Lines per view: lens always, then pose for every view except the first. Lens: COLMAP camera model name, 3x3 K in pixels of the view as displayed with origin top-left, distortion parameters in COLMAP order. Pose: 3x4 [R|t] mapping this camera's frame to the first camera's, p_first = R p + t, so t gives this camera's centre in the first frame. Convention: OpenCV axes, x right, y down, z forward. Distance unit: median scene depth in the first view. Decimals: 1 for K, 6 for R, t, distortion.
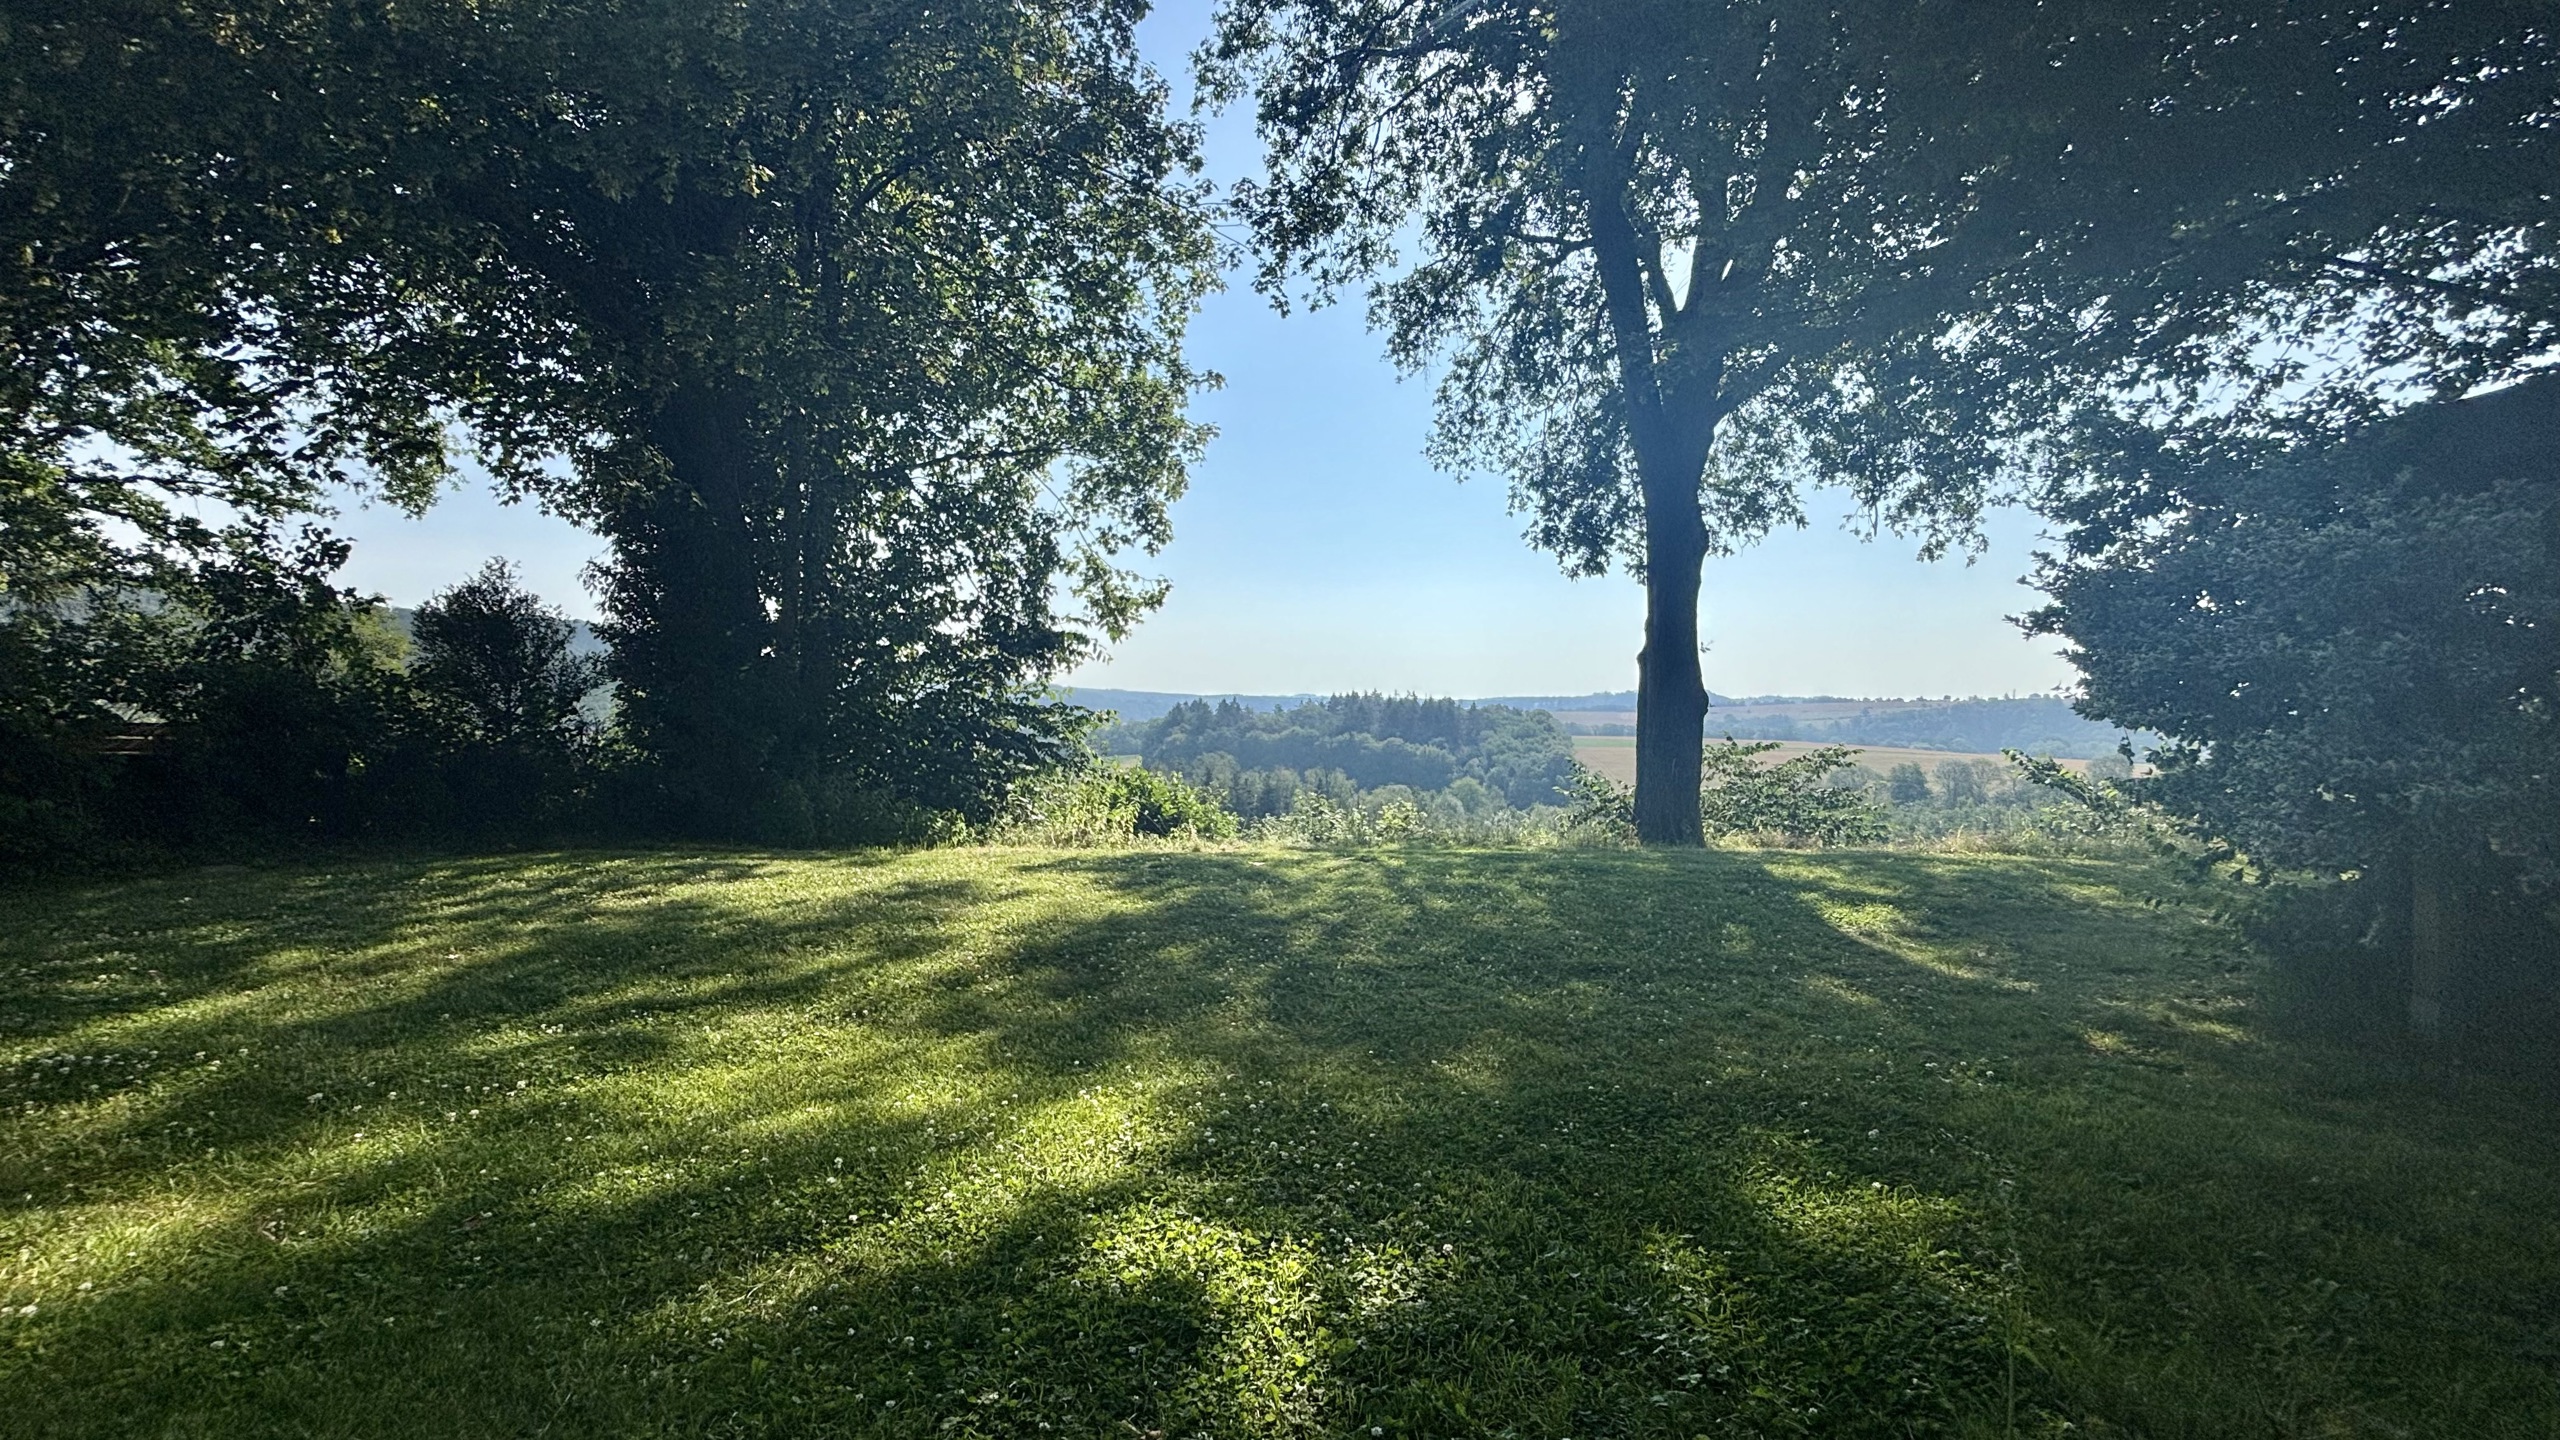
lens RADIAL K [[1025.6, 0, 1278.7], [0, 1025.6, 713.1], [0, 0, 1]] dist [0.004702, 0.001126]
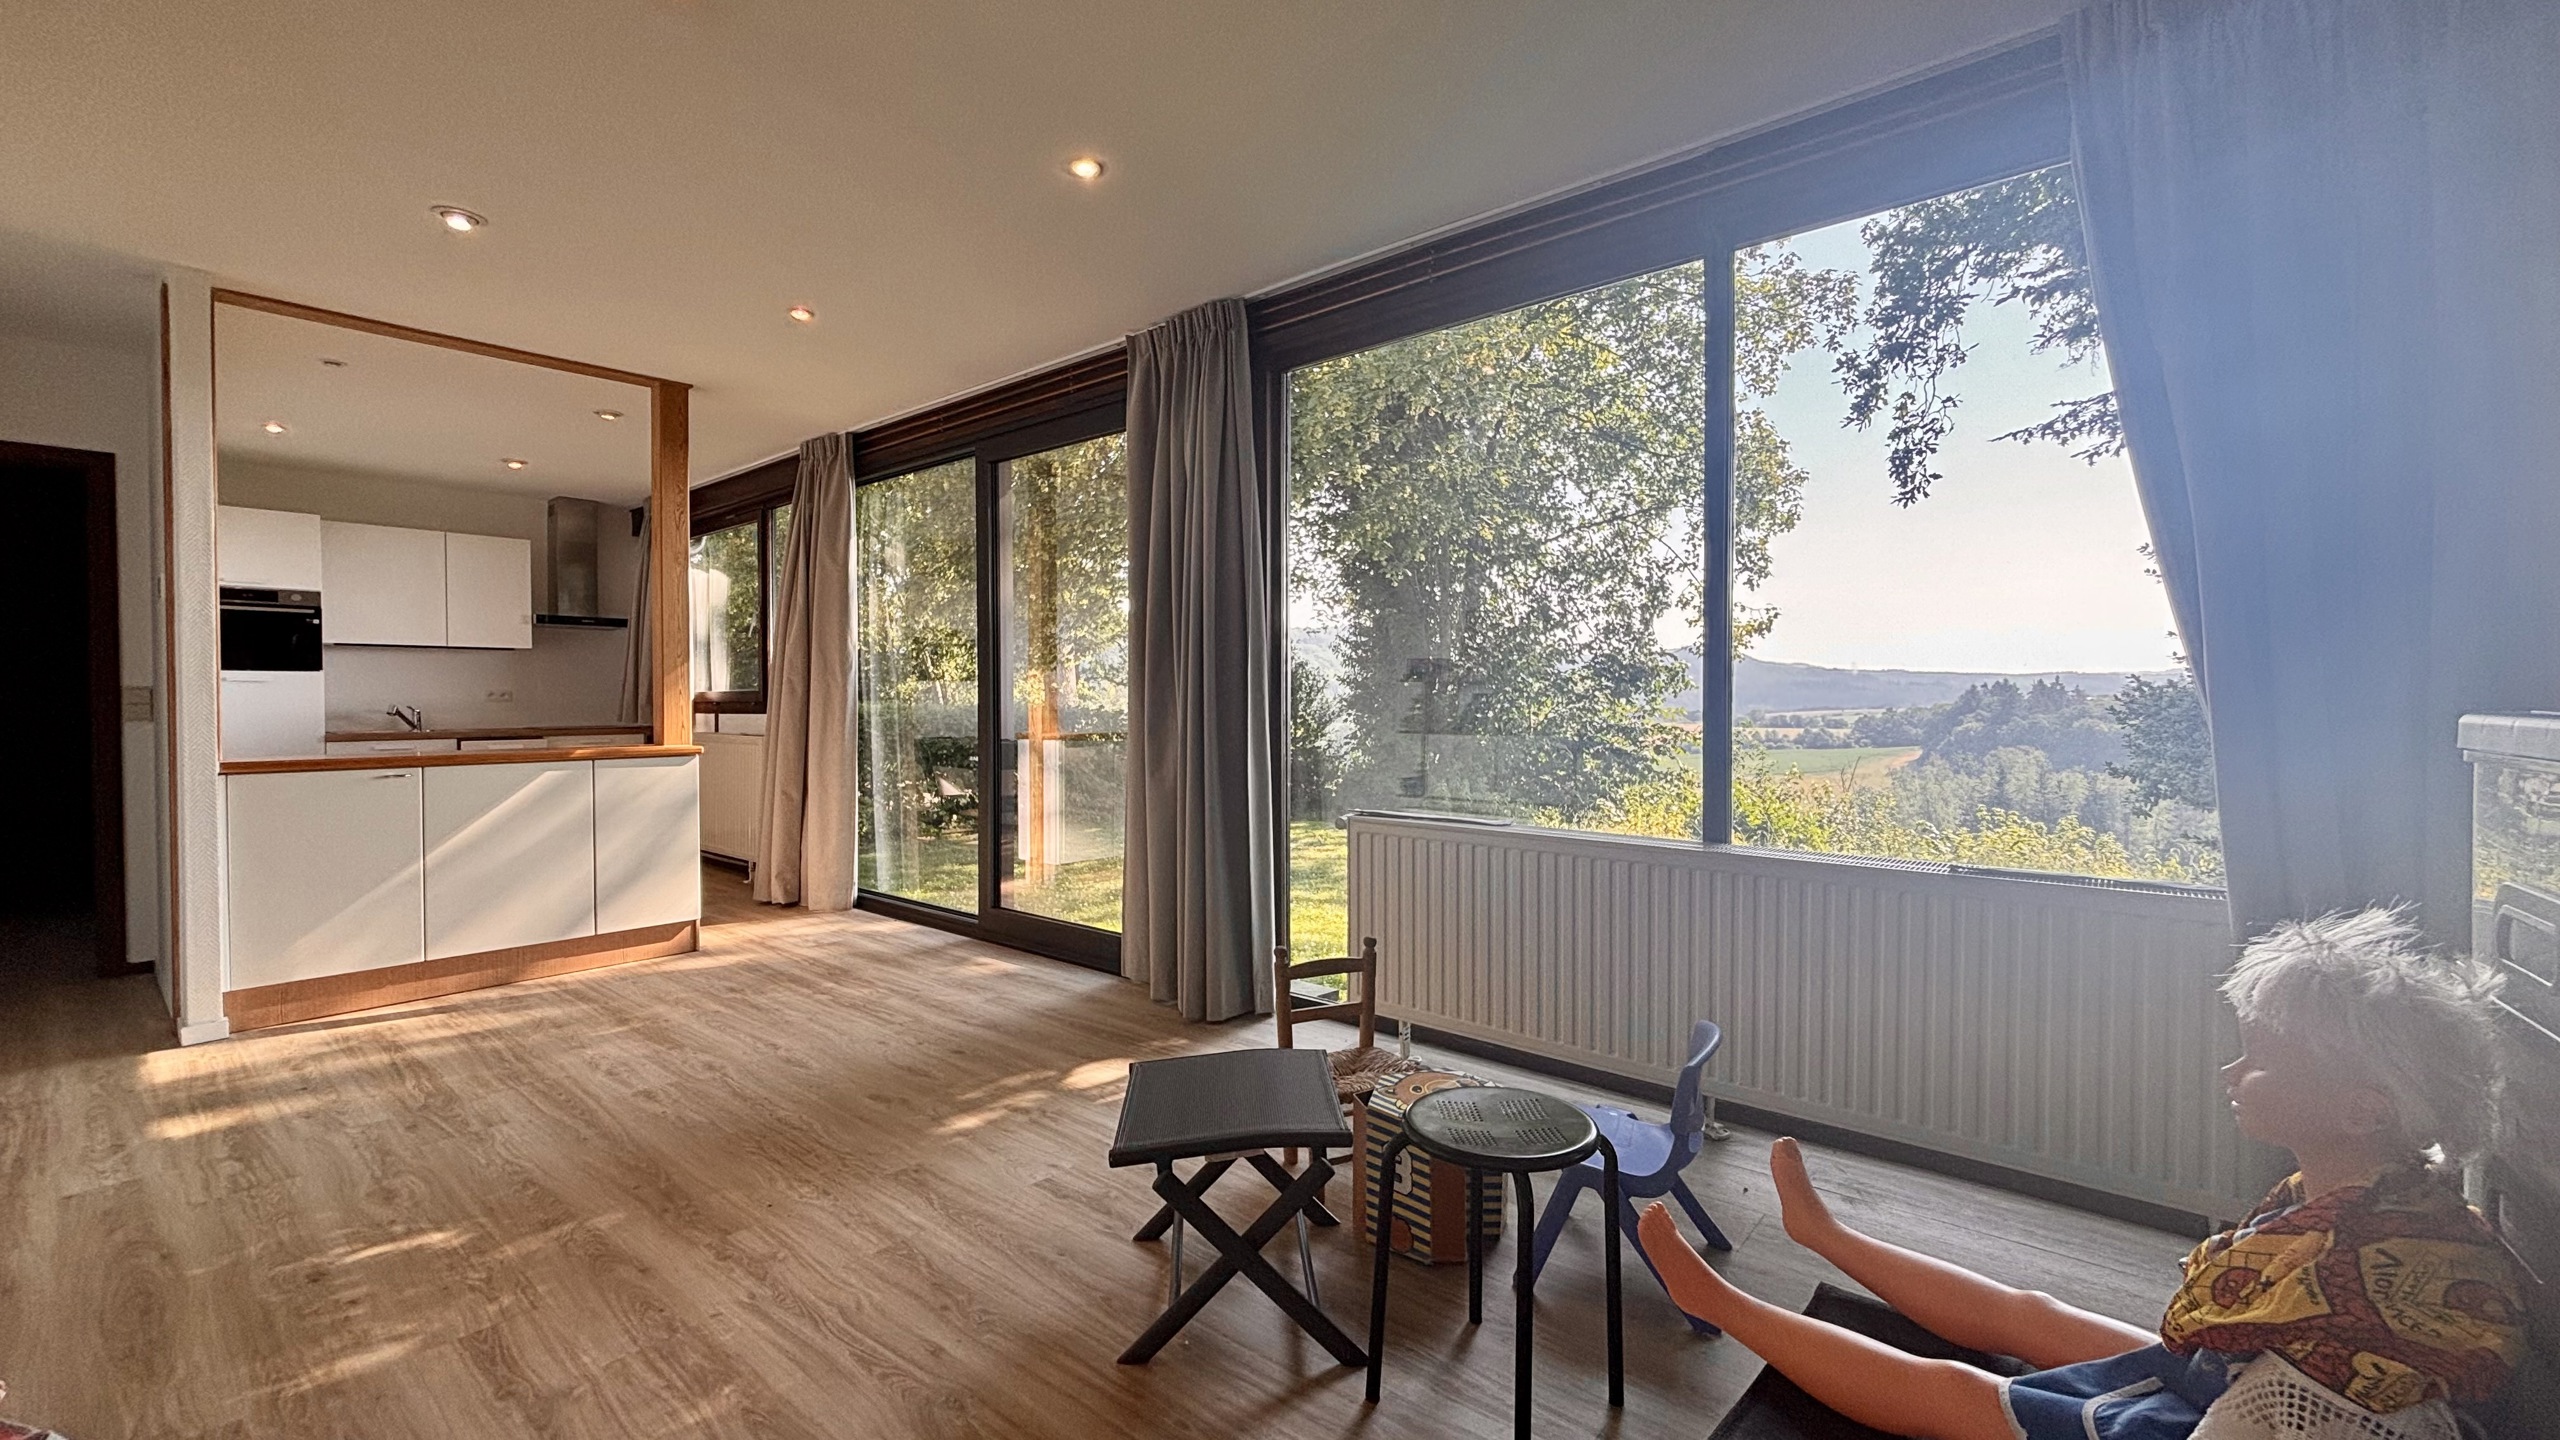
lens RADIAL K [[1025.6, 0, 1292.1], [0, 1025.6, 714.4], [0, 0, 1]] dist [0.004702, 0.001126]
pose [[0.773435, -0.001179, -0.633875, 0.197262], [0.010339, 0.999889, 0.010756, -0.035652], [0.633792, -0.014873, 0.773361, -0.182347]]
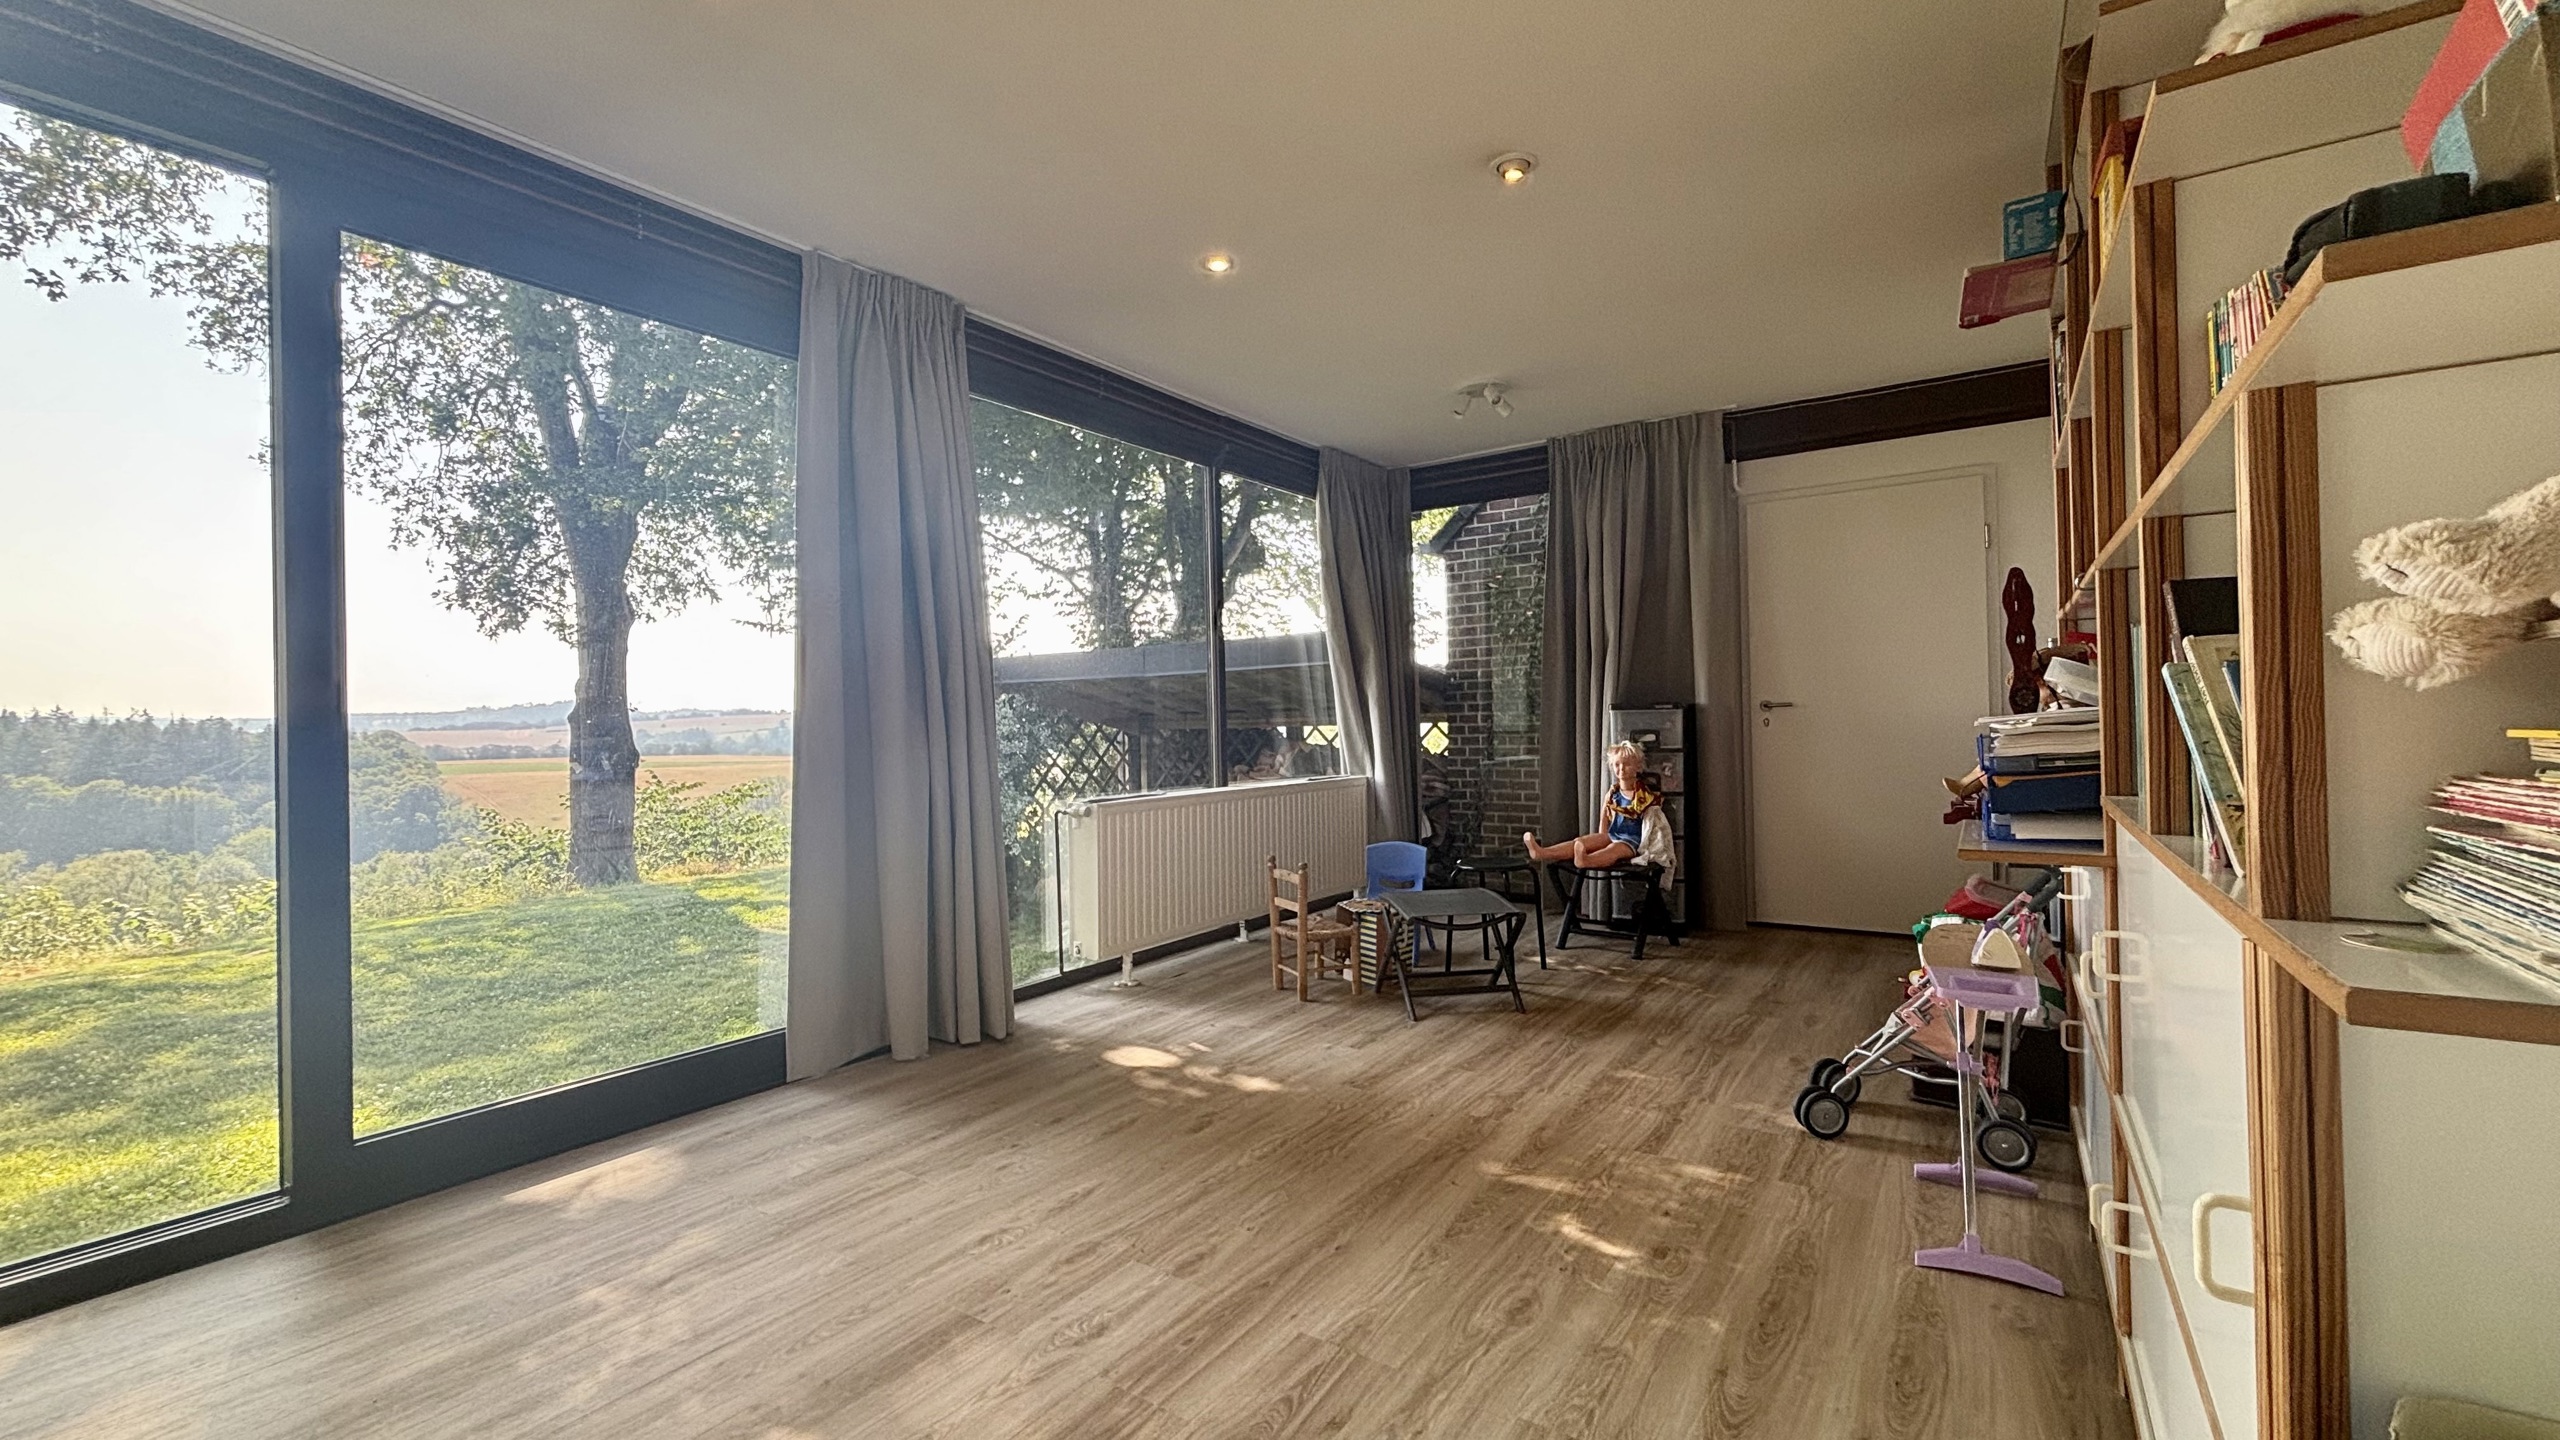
lens RADIAL K [[1025.6, 0, 1258.3], [0, 1025.6, 720.0], [0, 0, 1]] dist [0.004702, 0.001126]
pose [[0.578027, -0.020690, 0.815756, -0.098750], [0.024783, 0.999662, 0.007793, -0.034276], [-0.815642, 0.015712, 0.578344, -0.194659]]
